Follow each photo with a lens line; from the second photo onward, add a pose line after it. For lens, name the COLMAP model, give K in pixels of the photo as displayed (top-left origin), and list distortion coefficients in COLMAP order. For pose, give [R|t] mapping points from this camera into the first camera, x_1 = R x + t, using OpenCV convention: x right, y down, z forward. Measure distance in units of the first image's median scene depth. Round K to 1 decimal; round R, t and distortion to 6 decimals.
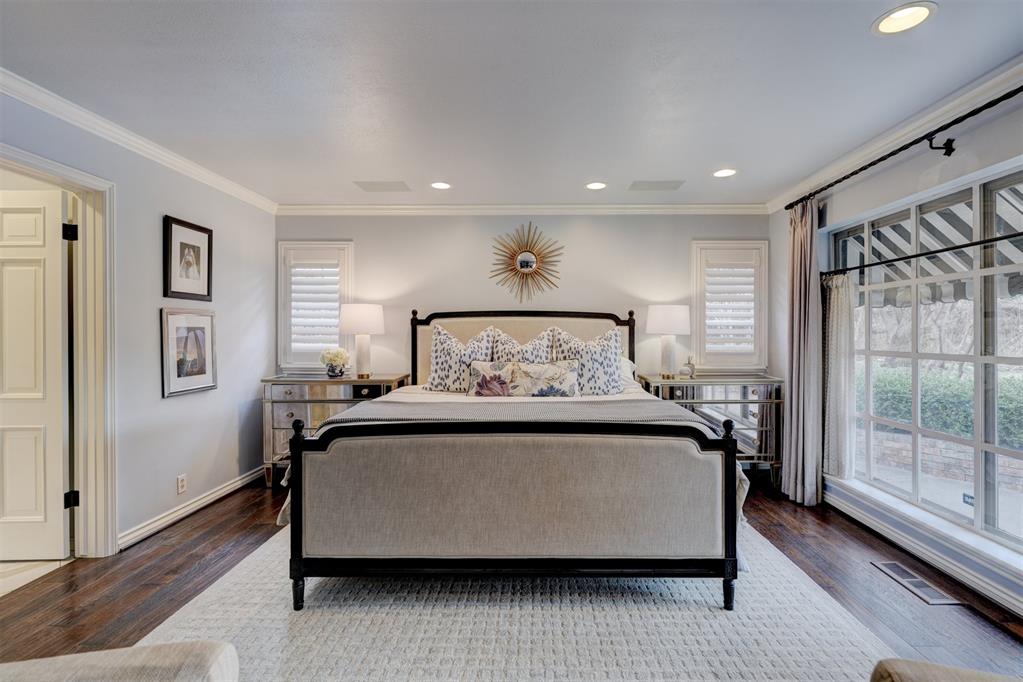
lens RADIAL K [[461.1, 0, 526.0], [0, 461.1, 333.2], [0, 0, 1]] dist [0.002112, -0.000522]
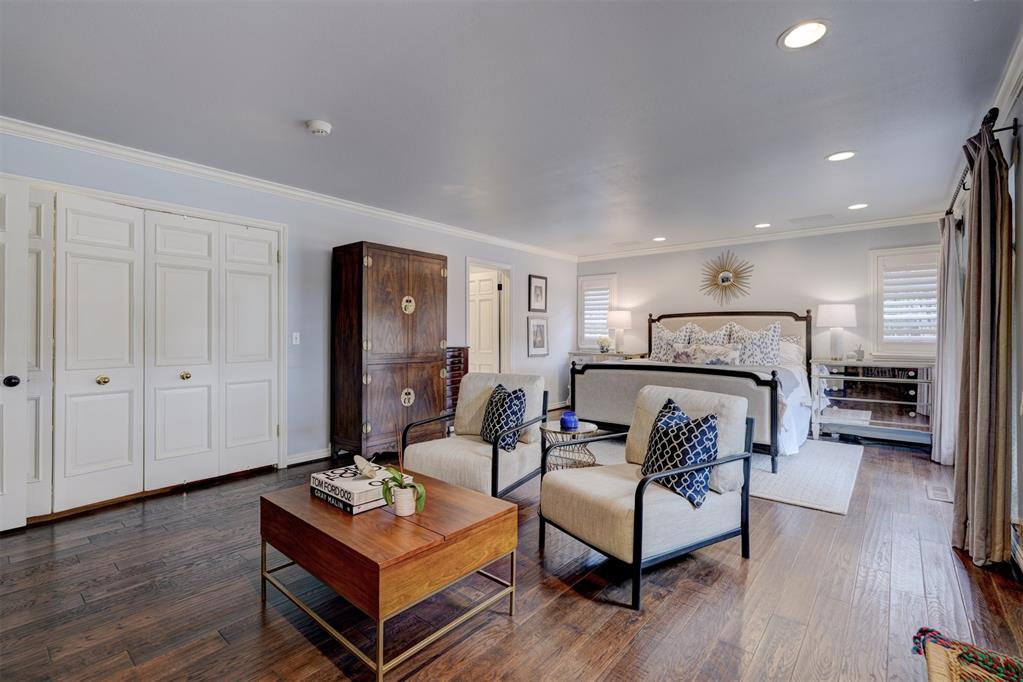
lens RADIAL K [[461.1, 0, 510.4], [0, 461.1, 337.6], [0, 0, 1]] dist [0.002112, -0.000522]
pose [[0.771043, 0.005344, -0.636761, 0.431788], [-0.000520, 0.999970, 0.007763, 0.023397], [0.636783, -0.005655, 0.771022, -0.590553]]
